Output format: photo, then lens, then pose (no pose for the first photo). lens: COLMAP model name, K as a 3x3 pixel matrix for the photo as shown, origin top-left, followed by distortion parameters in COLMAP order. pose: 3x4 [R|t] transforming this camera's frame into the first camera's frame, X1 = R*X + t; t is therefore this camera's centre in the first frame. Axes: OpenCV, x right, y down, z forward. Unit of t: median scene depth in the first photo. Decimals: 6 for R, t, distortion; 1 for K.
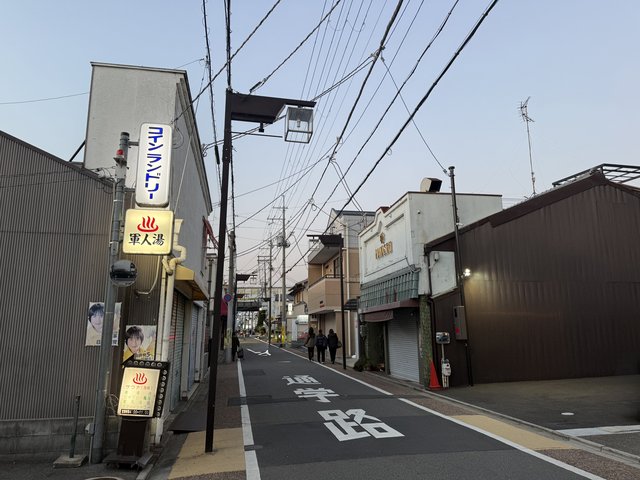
lens RADIAL K [[441.2, 0, 320.1], [0, 441.2, 239.9], [0, 0, 1]] dist [0.037353, -0.000343]
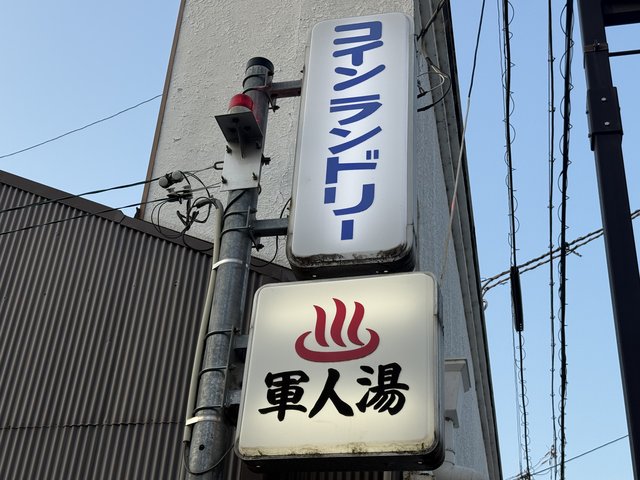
lens RADIAL K [[937.0, 0, 320.7], [0, 937.0, 240.3], [0, 0, 1]] dist [0.039944, 0.000000]
pose [[0.924565, -0.159025, -0.346251, -0.212865], [0.012077, 0.920514, -0.390523, 0.109685], [0.380832, 0.356882, 0.852996, 0.547151]]
